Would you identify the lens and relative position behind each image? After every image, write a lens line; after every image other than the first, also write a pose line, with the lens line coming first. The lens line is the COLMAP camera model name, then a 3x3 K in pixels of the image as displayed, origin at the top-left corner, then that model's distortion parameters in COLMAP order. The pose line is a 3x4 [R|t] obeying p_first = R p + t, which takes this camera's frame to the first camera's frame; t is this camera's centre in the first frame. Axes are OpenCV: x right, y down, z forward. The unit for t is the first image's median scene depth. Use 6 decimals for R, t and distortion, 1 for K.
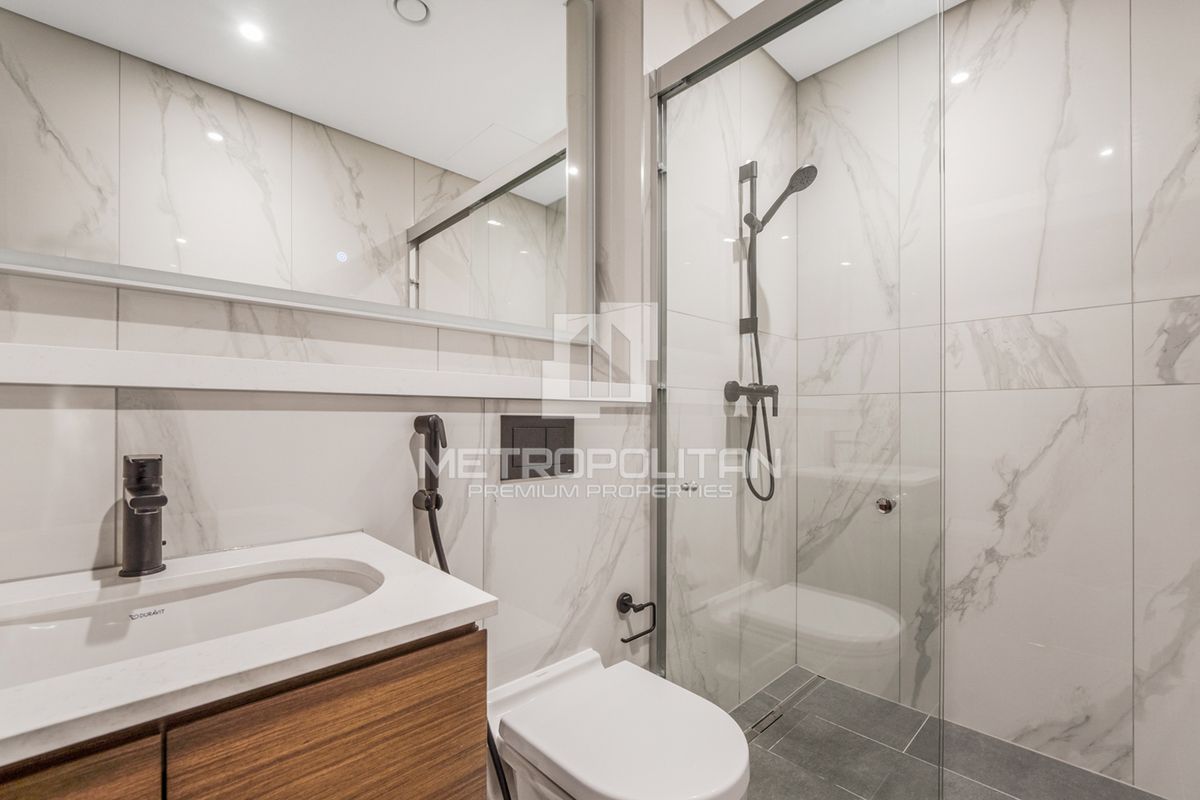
lens RADIAL K [[512.1, 0, 603.9], [0, 512.1, 416.8], [0, 0, 1]] dist [-0.001777, -0.000444]
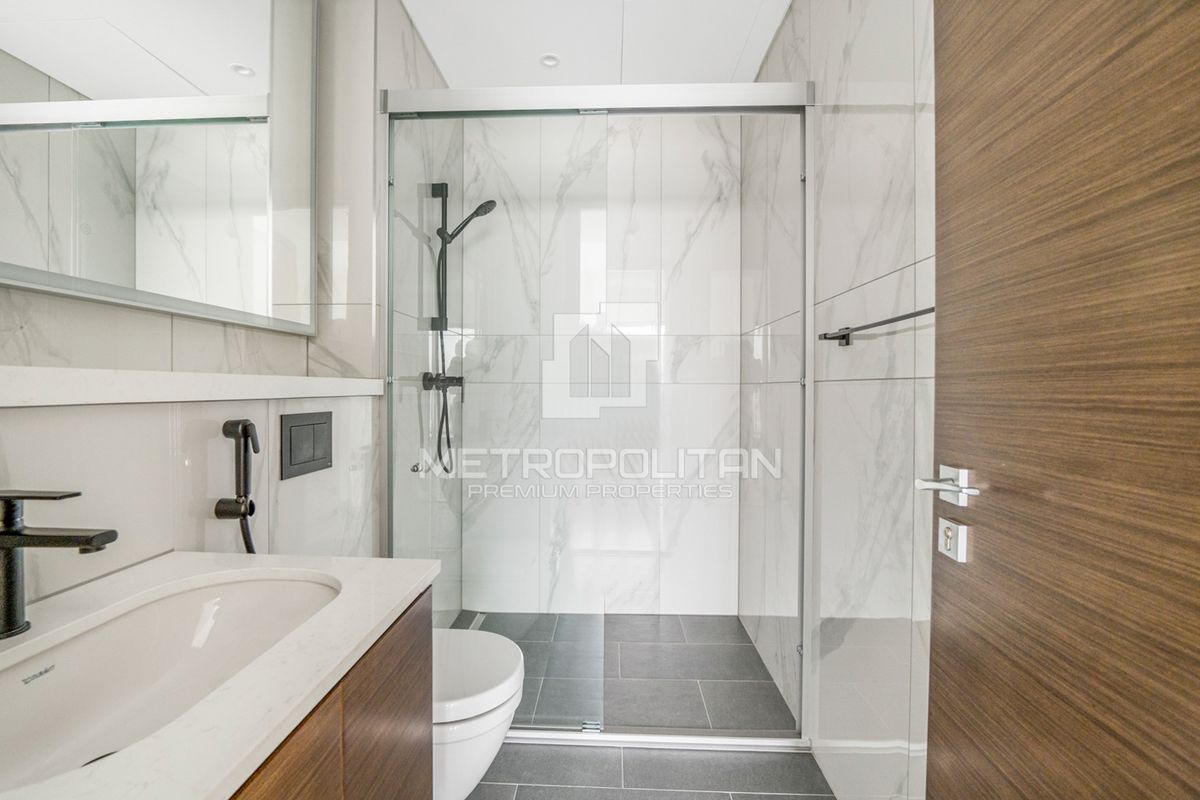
lens RADIAL K [[530.5, 0, 594.7], [0, 530.5, 393.9], [0, 0, 1]] dist [-0.001065, -0.000027]
pose [[0.716549, -0.002809, 0.697531, -0.317988], [-0.009419, 0.999862, 0.013703, -0.042498], [-0.697473, -0.016389, 0.716424, -0.107833]]
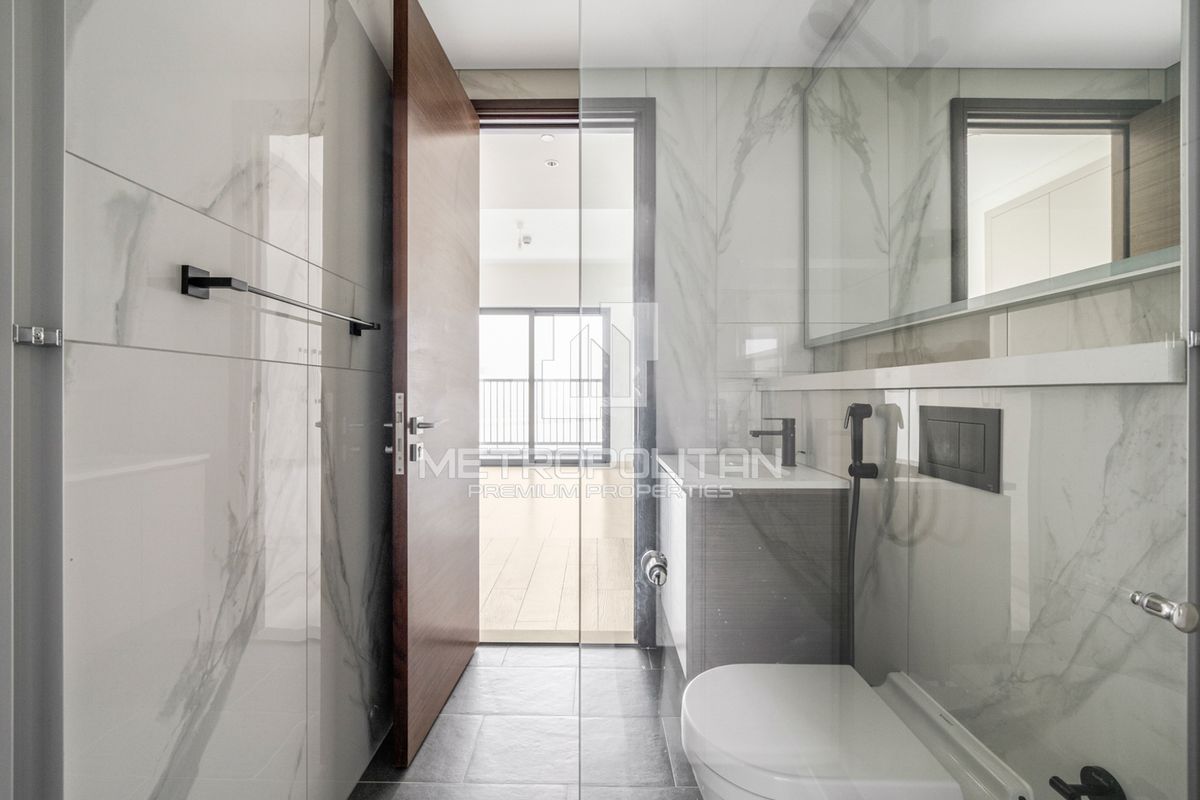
lens RADIAL K [[520.6, 0, 595.9], [0, 520.6, 388.3], [0, 0, 1]] dist [-0.000368, -0.000295]
pose [[-0.689899, -0.004517, -0.723892, 0.606407], [0.002628, 0.999958, -0.008745, -0.019418], [0.723901, -0.007935, -0.689858, 0.805874]]
